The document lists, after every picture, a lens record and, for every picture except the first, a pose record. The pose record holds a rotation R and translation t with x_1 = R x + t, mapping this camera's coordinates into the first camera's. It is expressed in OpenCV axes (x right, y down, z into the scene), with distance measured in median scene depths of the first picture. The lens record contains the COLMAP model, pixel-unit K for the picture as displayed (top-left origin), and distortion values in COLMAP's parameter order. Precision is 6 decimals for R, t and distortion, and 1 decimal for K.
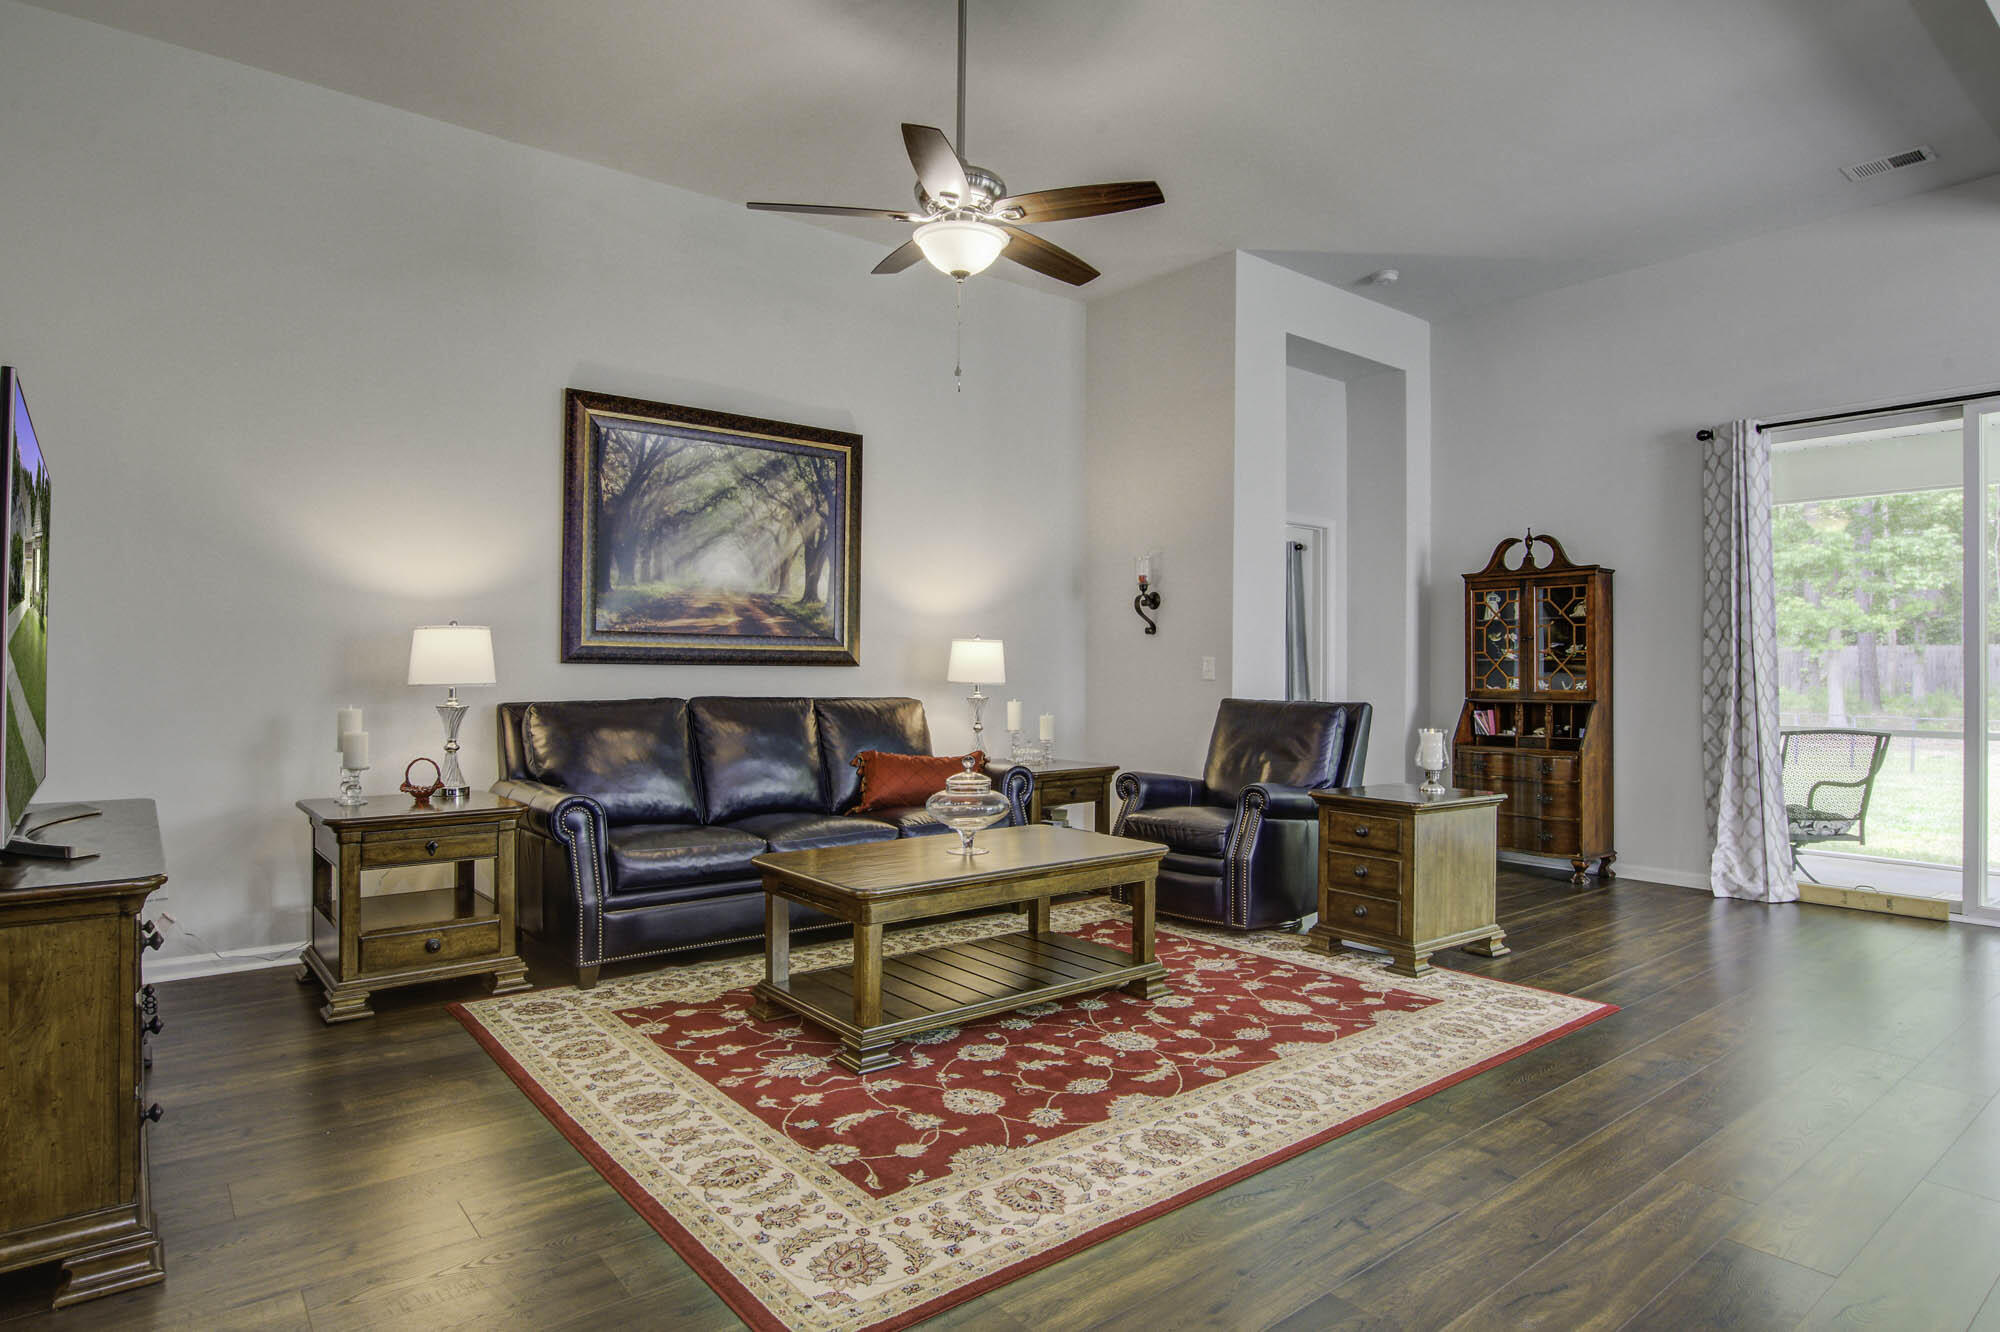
lens RADIAL K [[1118.4, 0, 991.2], [0, 1118.4, 664.7], [0, 0, 1]] dist [-0.008935, 0.000191]
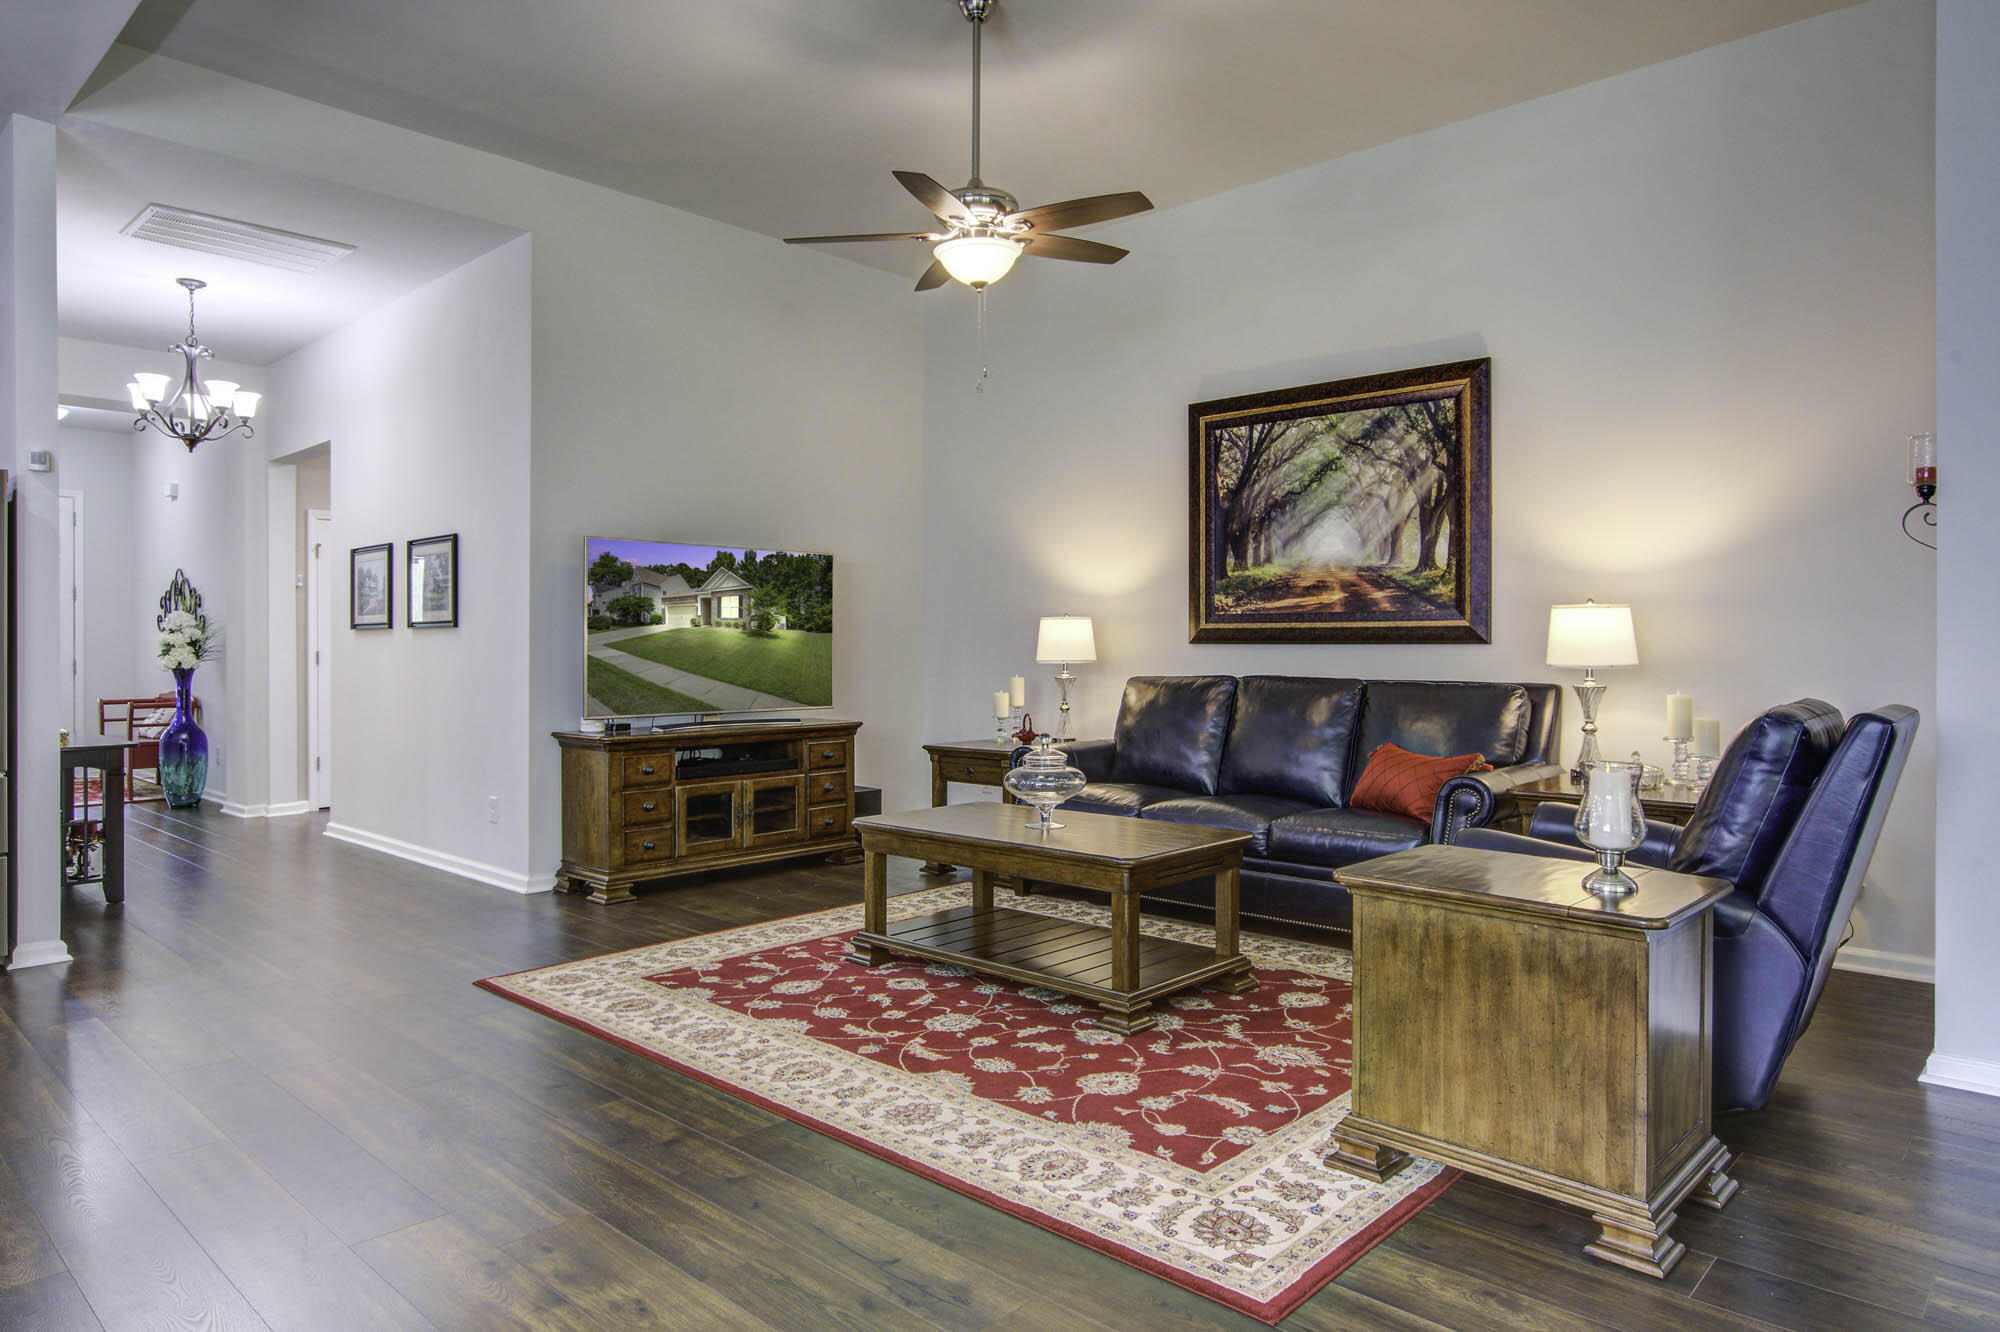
lens RADIAL K [[1206.1, 0, 962.8], [0, 1206.1, 652.0], [0, 0, 1]] dist [-0.016917, 0.000257]
pose [[0.133212, 0.000761, -0.991087, 0.985240], [0.008423, 0.999963, 0.001900, 0.003492], [0.991052, -0.008601, 0.133200, 0.719721]]
